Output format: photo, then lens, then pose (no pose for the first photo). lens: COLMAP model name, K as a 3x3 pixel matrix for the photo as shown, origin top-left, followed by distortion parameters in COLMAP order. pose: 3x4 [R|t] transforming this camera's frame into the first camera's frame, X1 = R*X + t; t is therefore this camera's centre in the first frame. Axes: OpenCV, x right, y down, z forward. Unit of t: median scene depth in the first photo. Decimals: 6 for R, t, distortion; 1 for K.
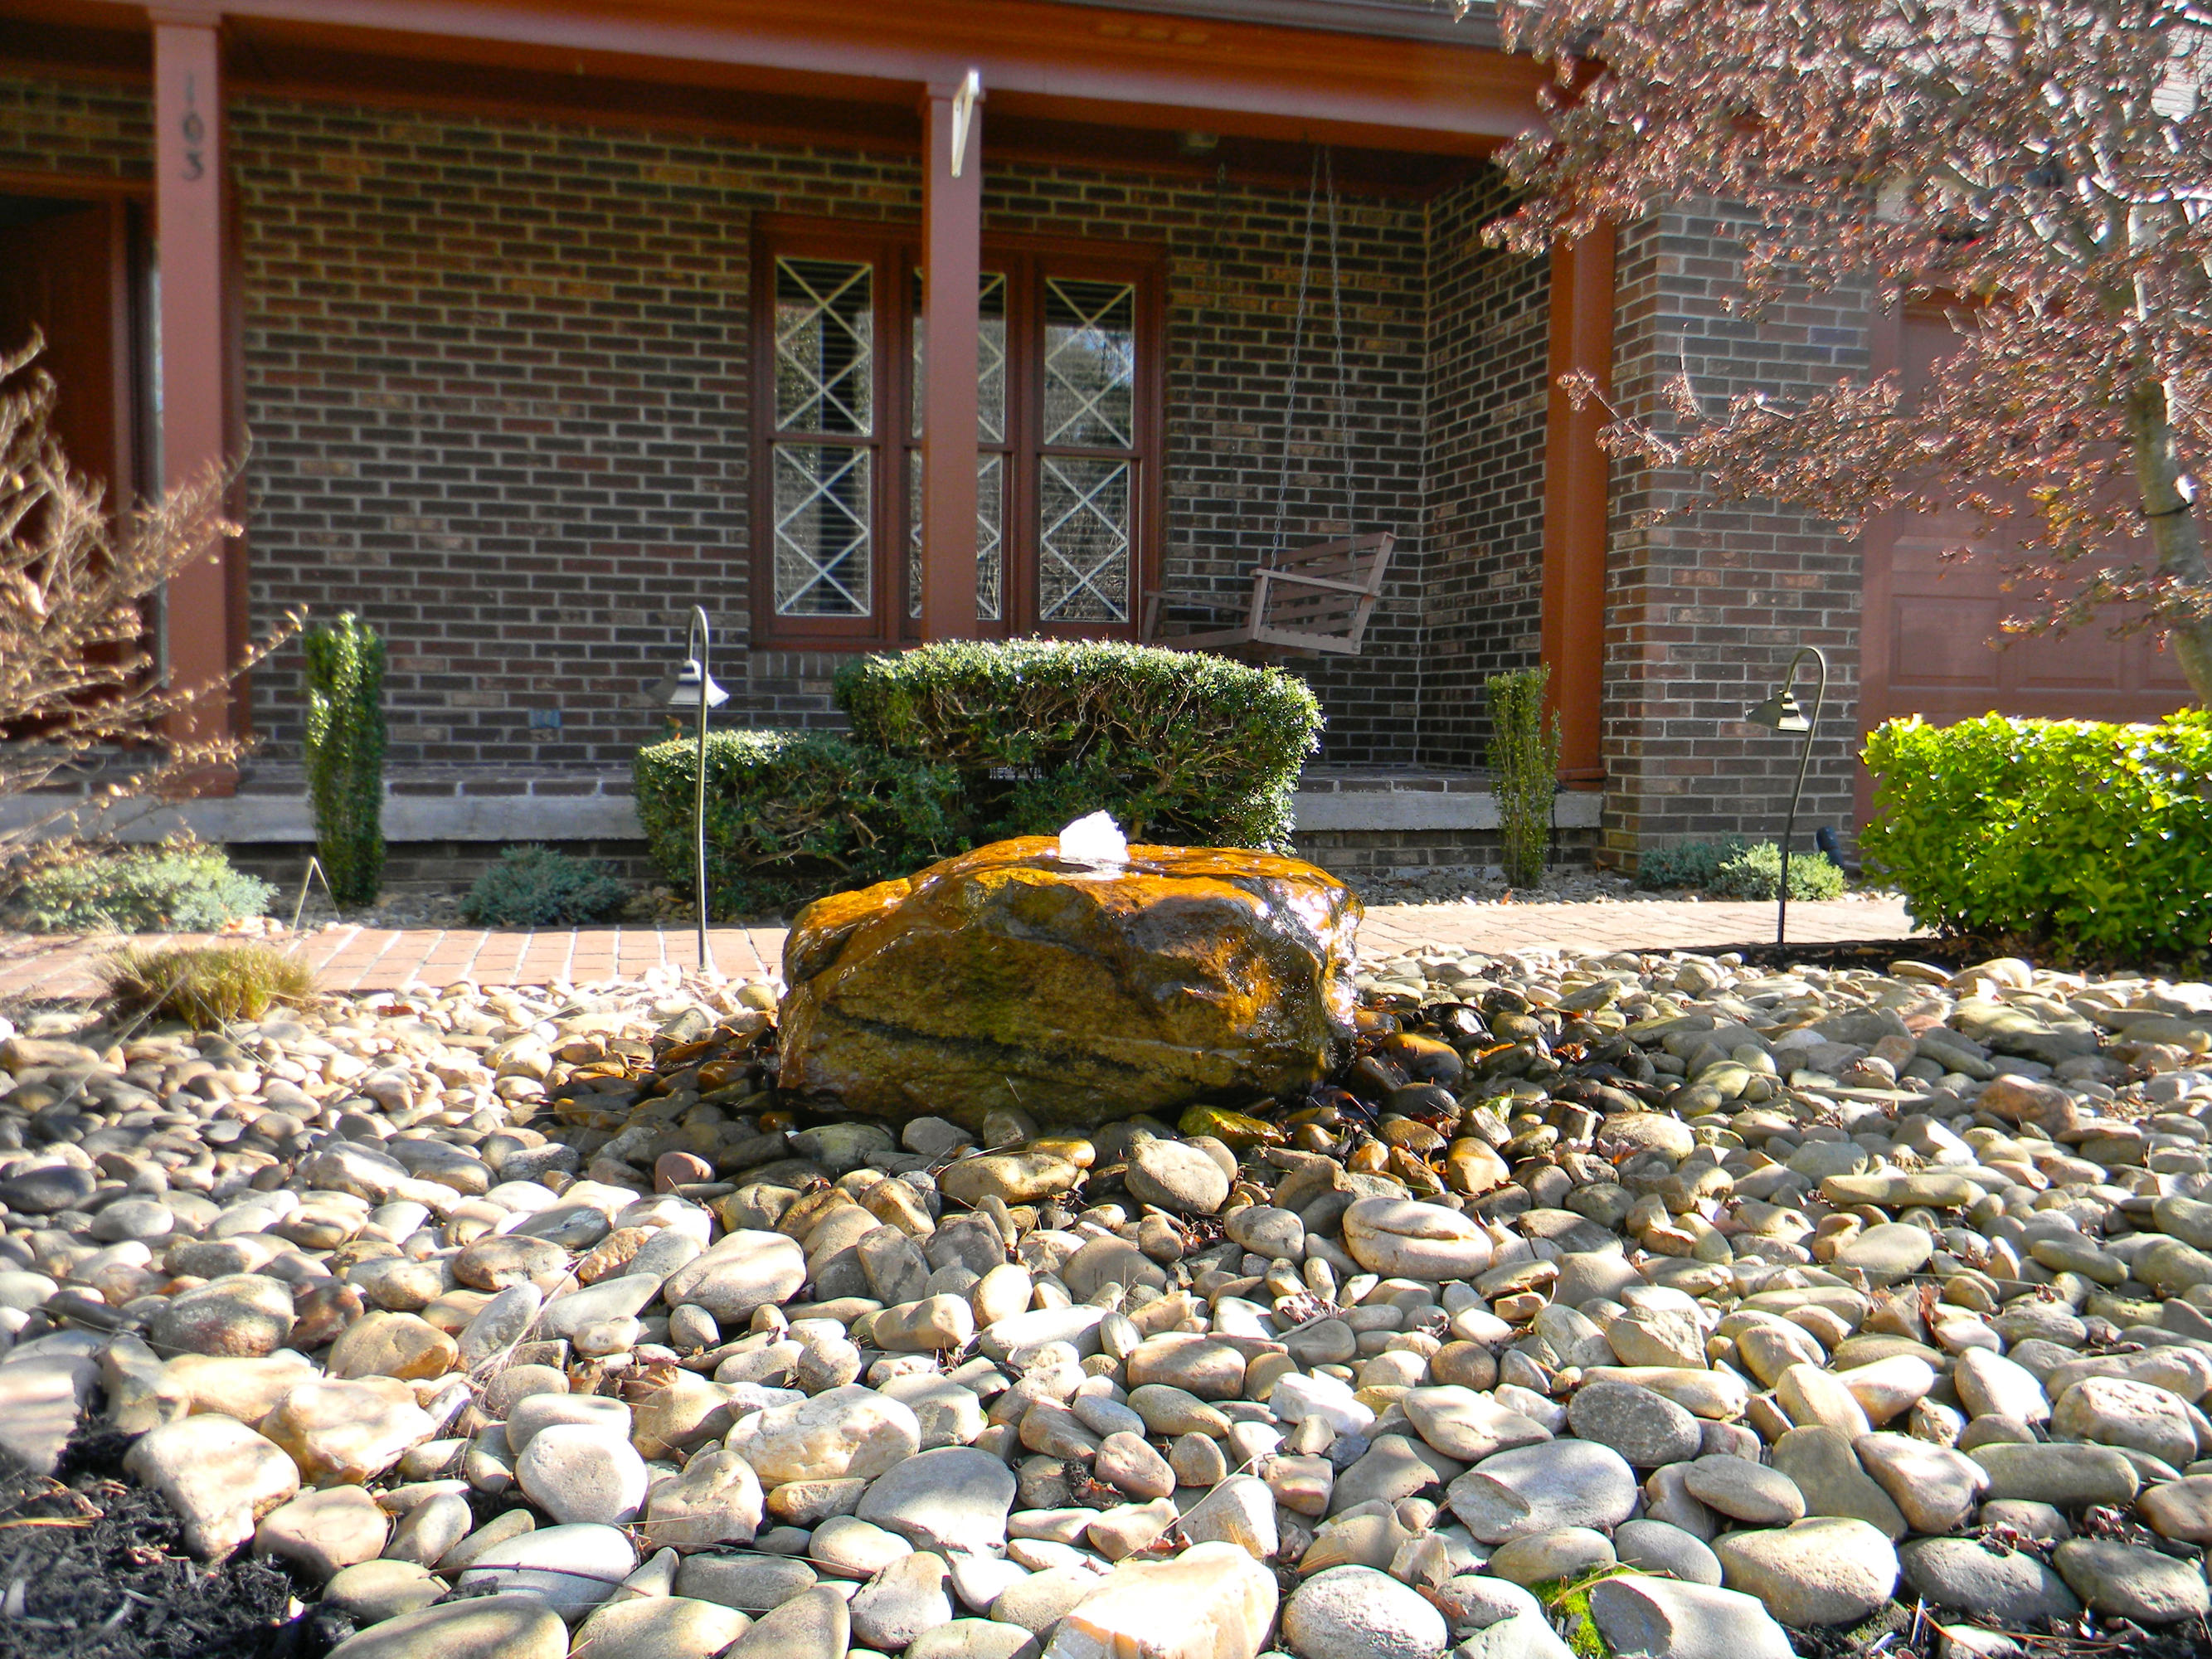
lens RADIAL K [[1786.6, 0, 1098.9], [0, 1786.6, 830.9], [0, 0, 1]] dist [0.003941, -0.020225]
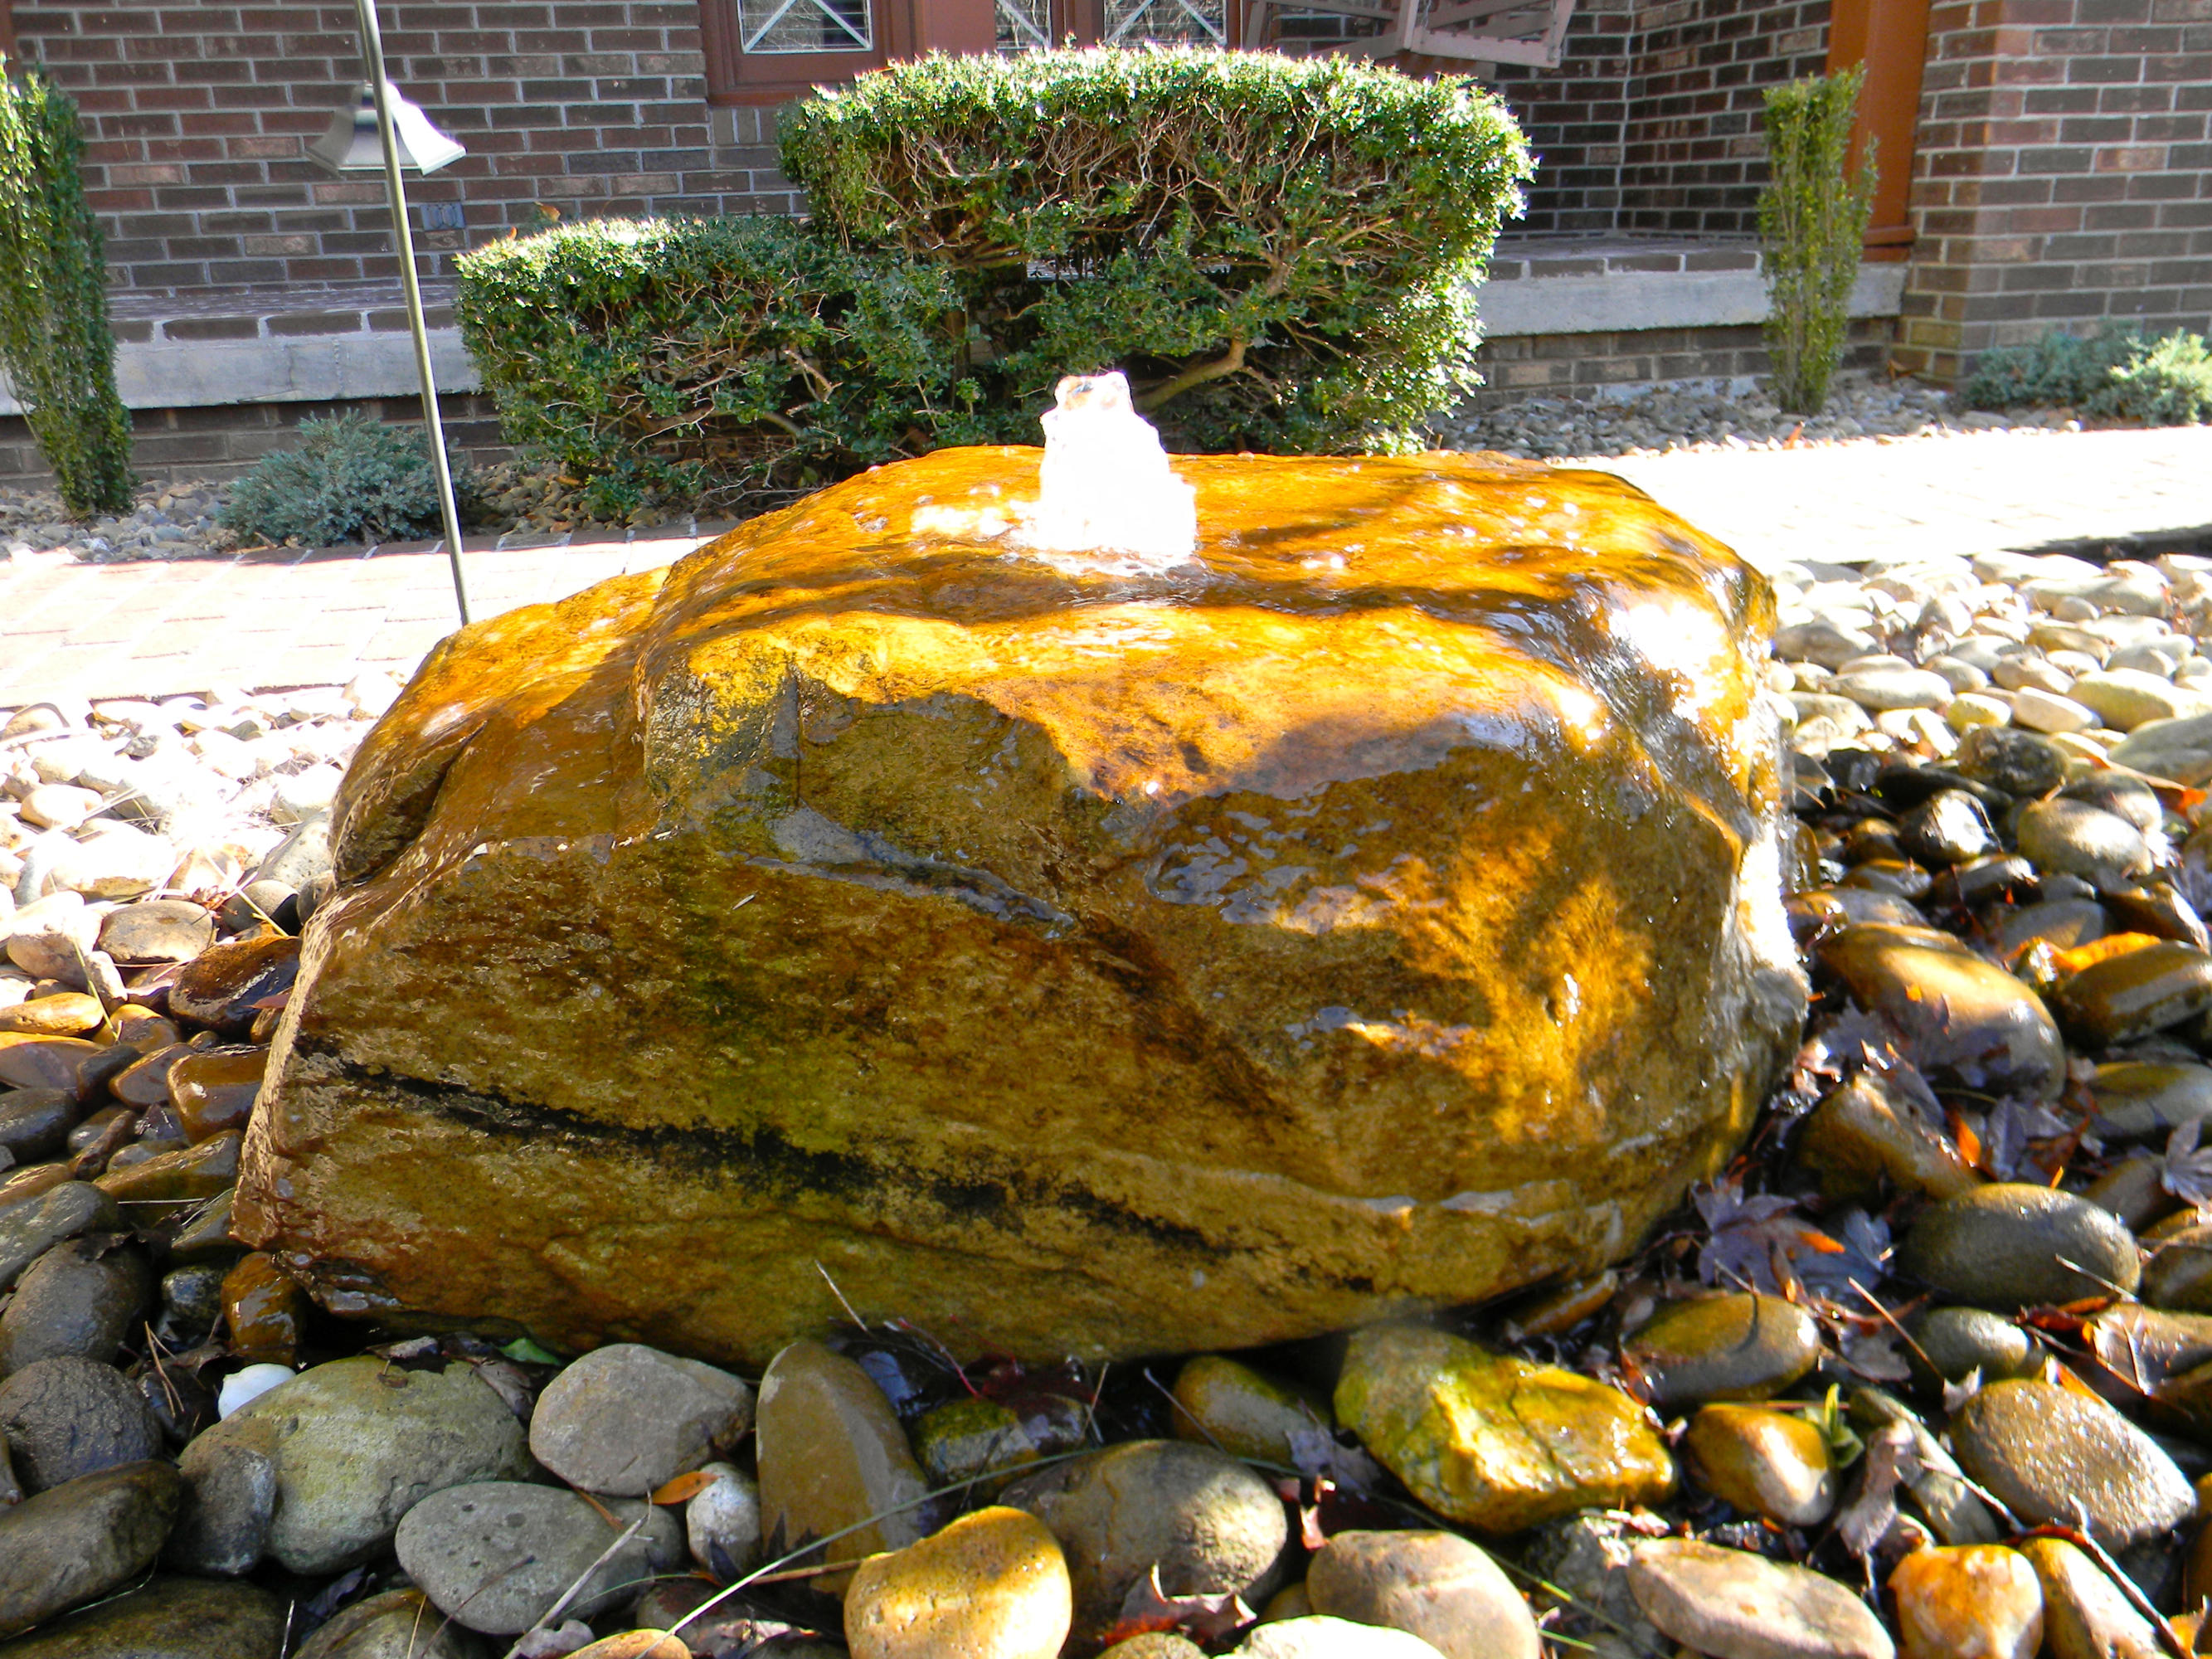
lens RADIAL K [[1786.6, 0, 1095.4], [0, 1786.6, 829.7], [0, 0, 1]] dist [0.003941, -0.020225]
pose [[0.997460, -0.018731, -0.068717, 0.011366], [0.036830, 0.961440, 0.272538, -0.013786], [0.060963, -0.274377, 0.959688, 0.325951]]
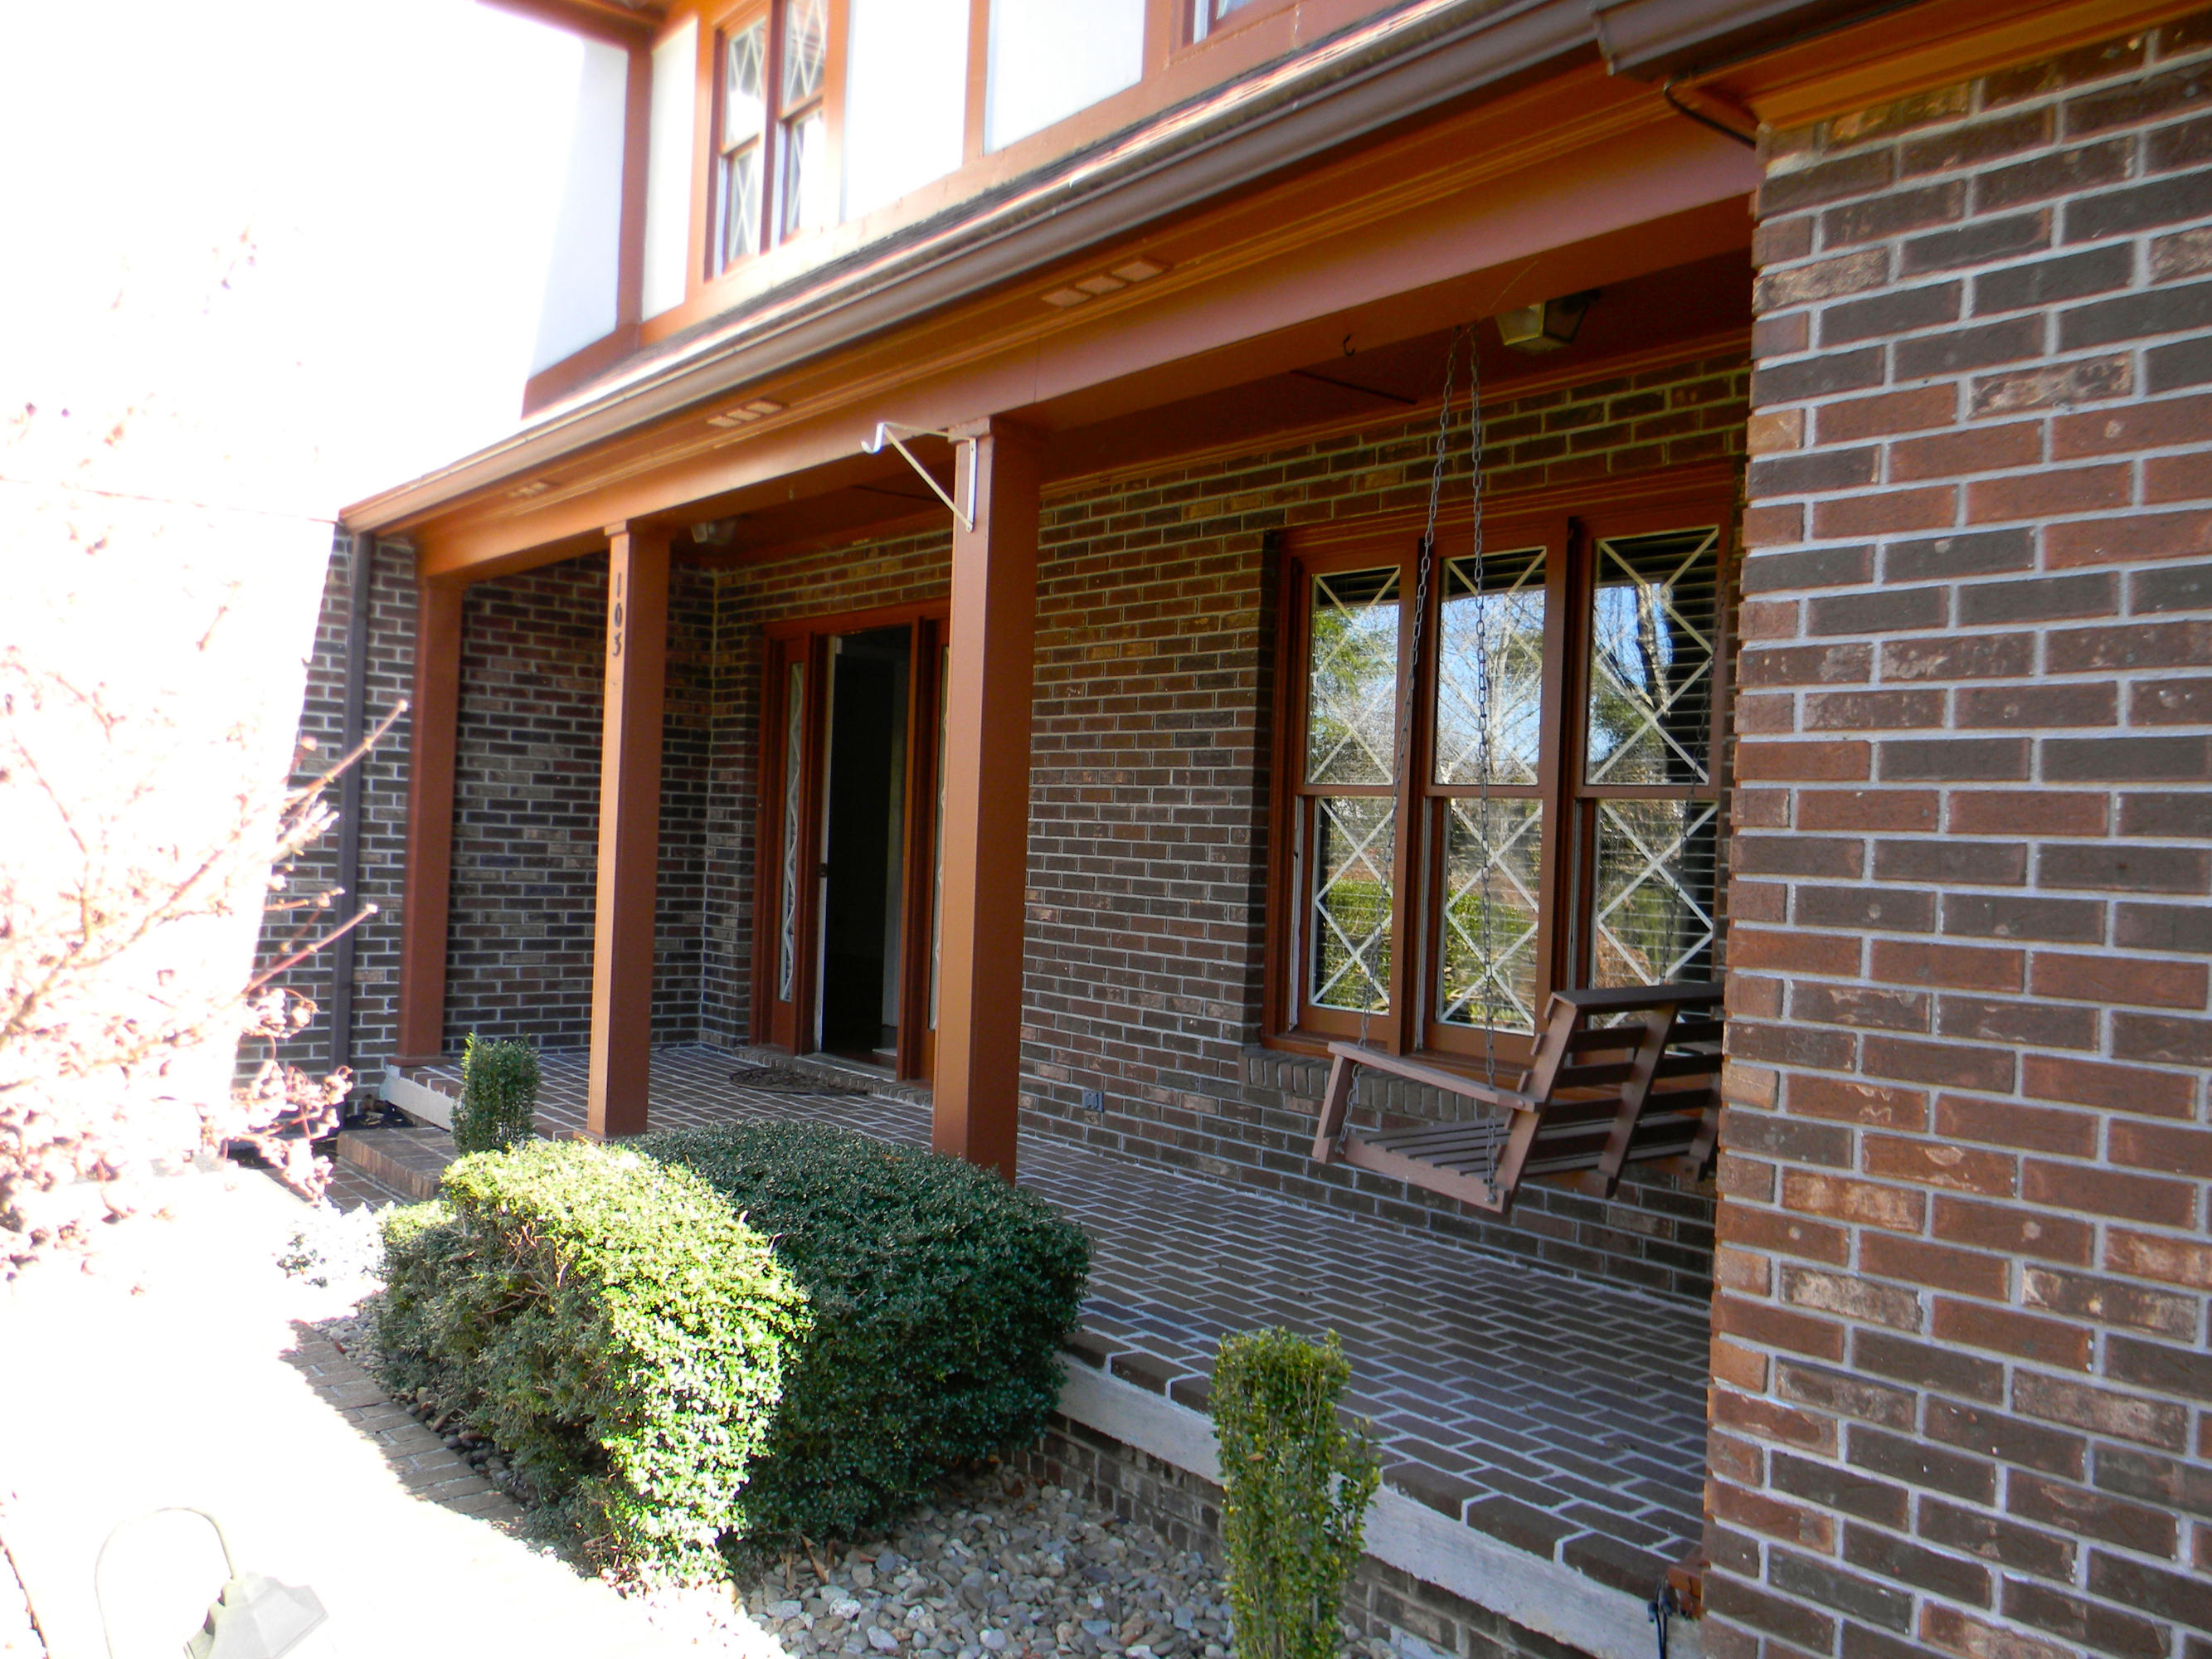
lens RADIAL K [[1786.6, 0, 1105.7], [0, 1786.6, 823.0], [0, 0, 1]] dist [0.003941, -0.020225]
pose [[0.387002, -0.000208, -0.922079, 0.799704], [-0.082403, 0.995991, -0.034810, -0.249592], [0.918390, 0.089454, 0.385433, 0.883076]]
